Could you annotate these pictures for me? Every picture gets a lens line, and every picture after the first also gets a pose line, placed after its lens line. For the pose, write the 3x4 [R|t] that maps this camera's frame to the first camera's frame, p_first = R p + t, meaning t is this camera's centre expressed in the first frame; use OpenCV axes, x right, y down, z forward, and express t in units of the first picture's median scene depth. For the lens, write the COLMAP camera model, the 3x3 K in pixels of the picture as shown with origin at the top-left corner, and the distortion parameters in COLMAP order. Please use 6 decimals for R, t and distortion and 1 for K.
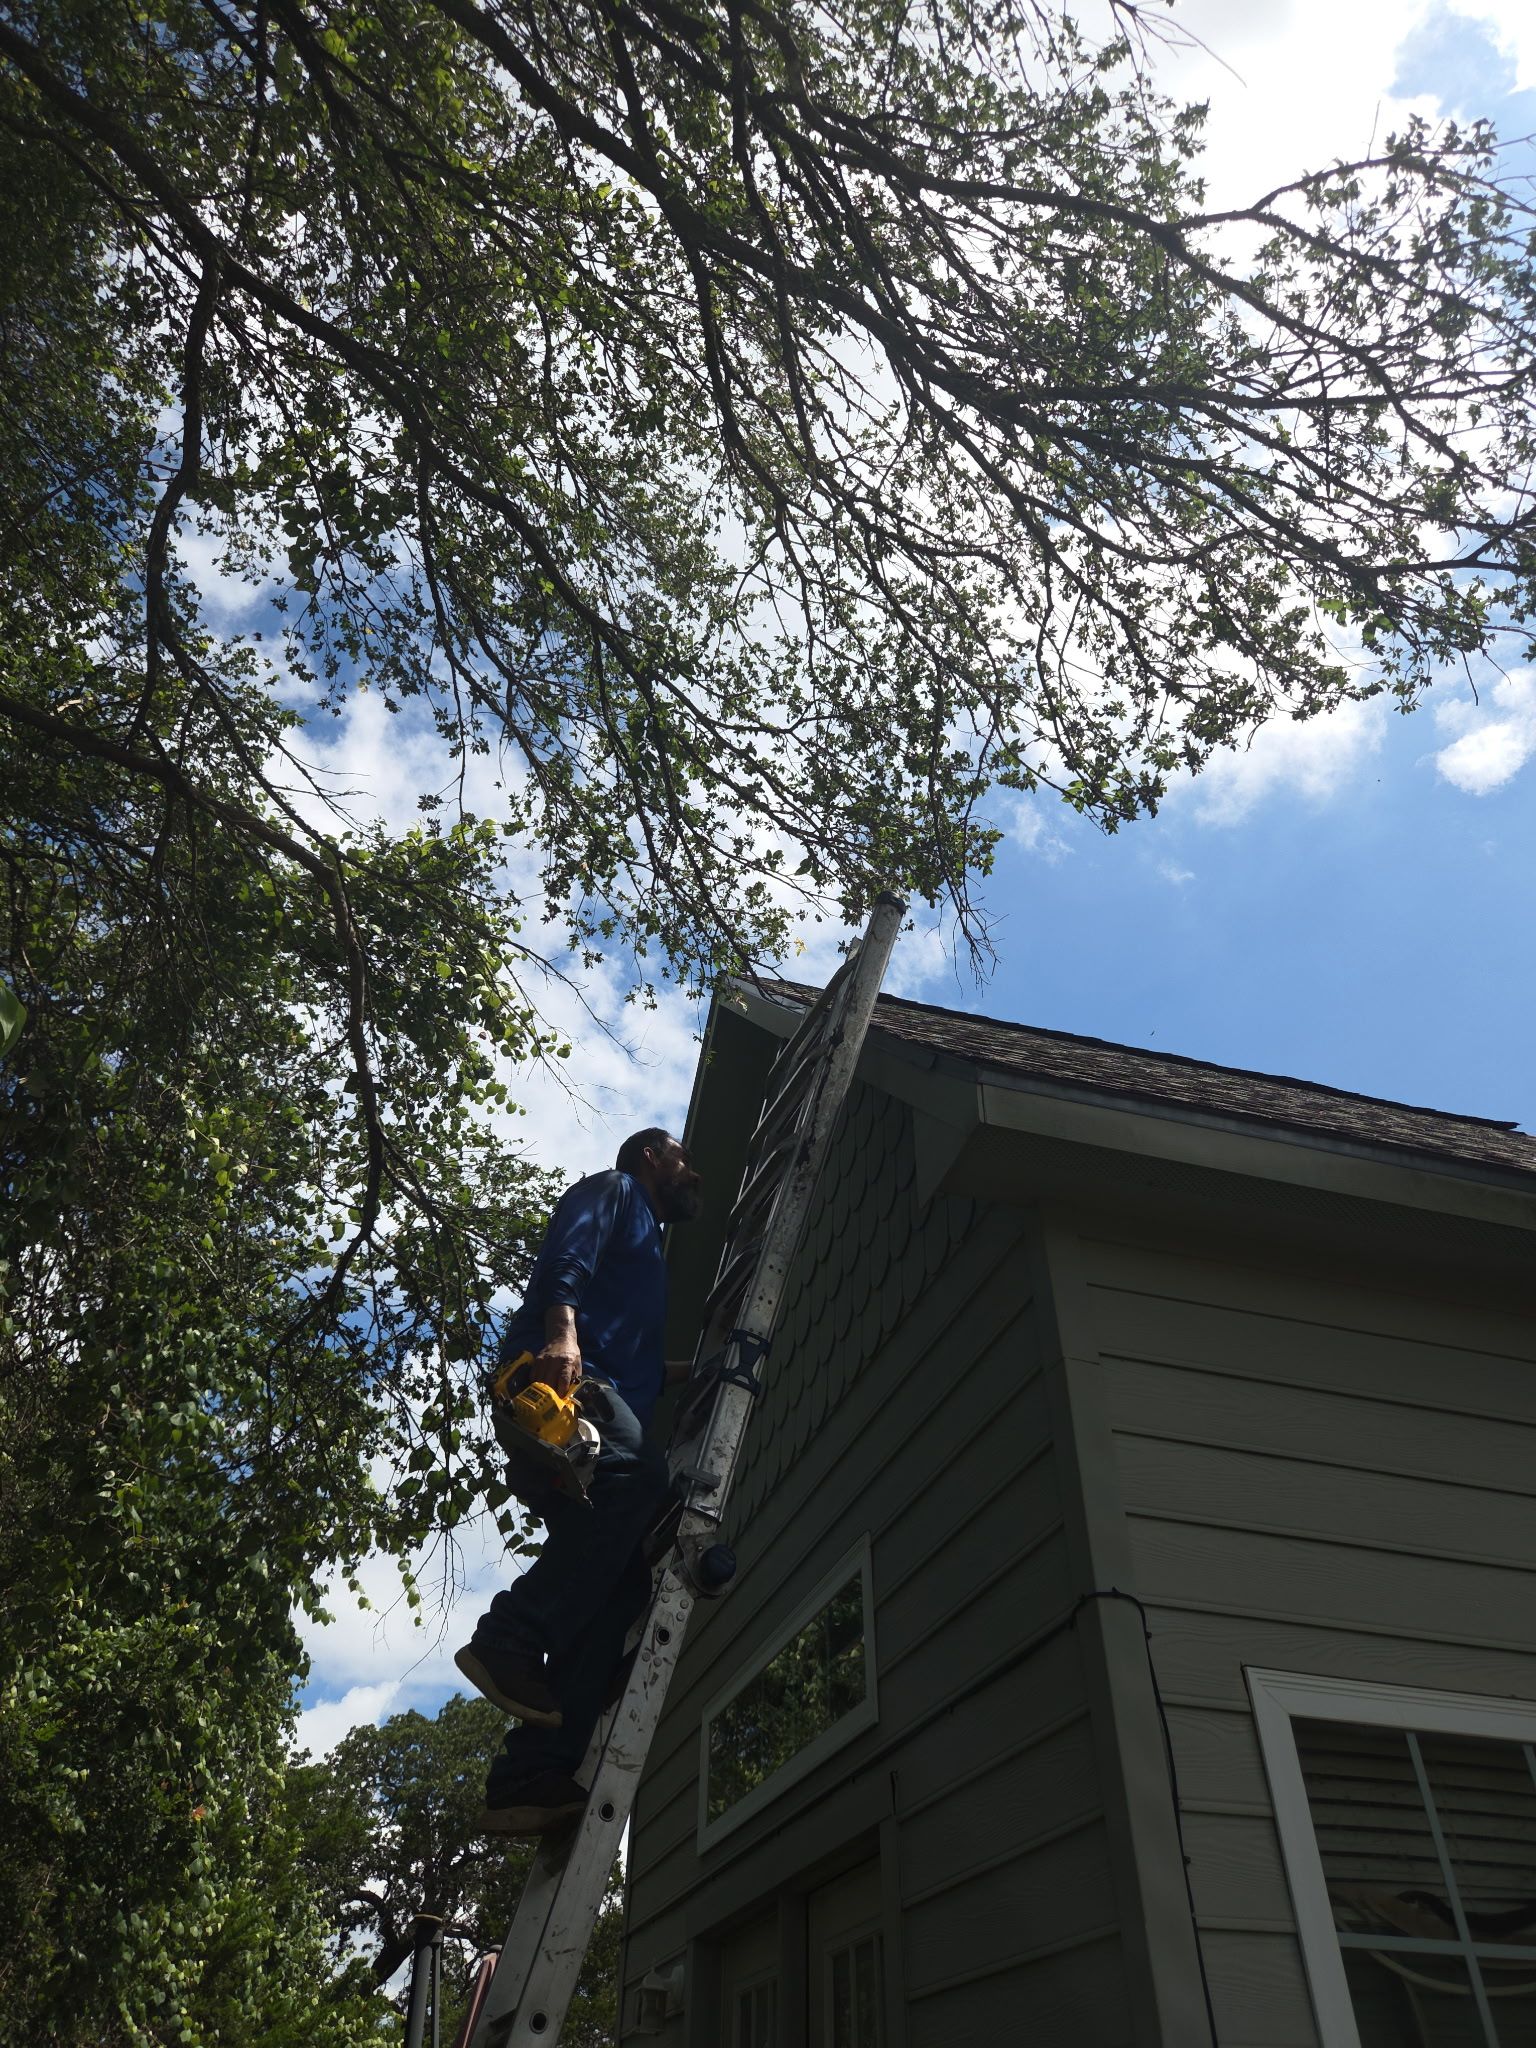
lens RADIAL K [[1424.1, 0, 770.9], [0, 1424.1, 1030.1], [0, 0, 1]] dist [0.075375, -0.024586]
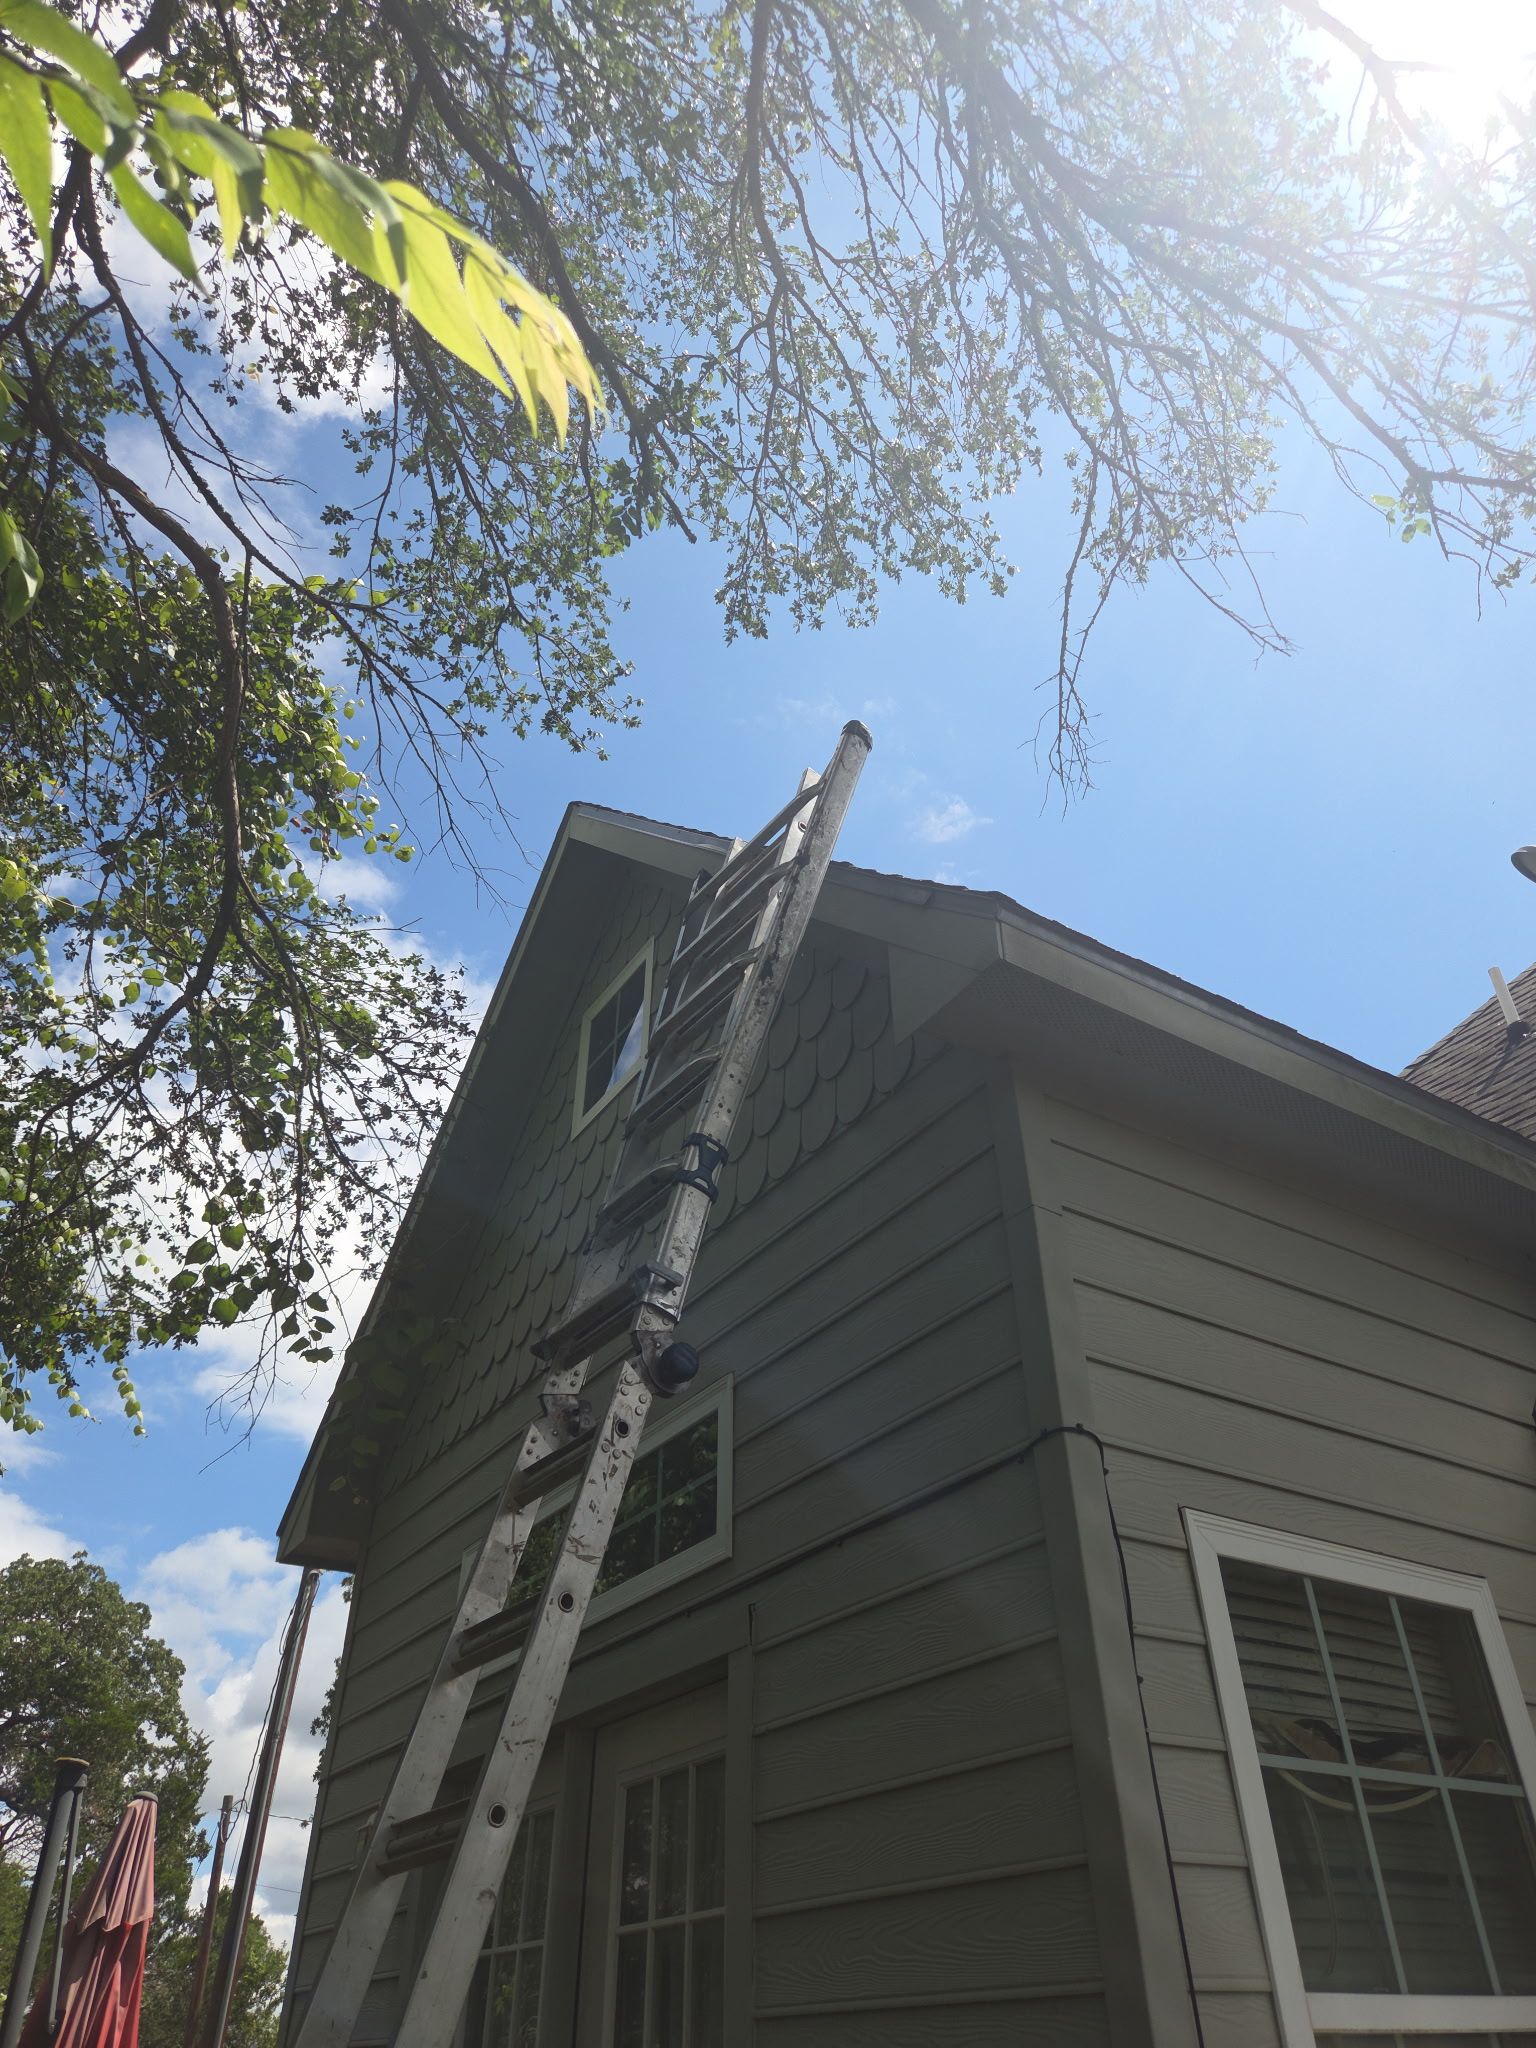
lens RADIAL K [[1402.1, 0, 800.4], [0, 1402.1, 1014.7], [0, 0, 1]] dist [0.055407, -0.001582]
pose [[0.944858, 0.178202, 0.274749, -0.265651], [-0.188100, 0.982100, 0.009882, 0.133070], [-0.268070, -0.061017, 0.961465, 0.124595]]
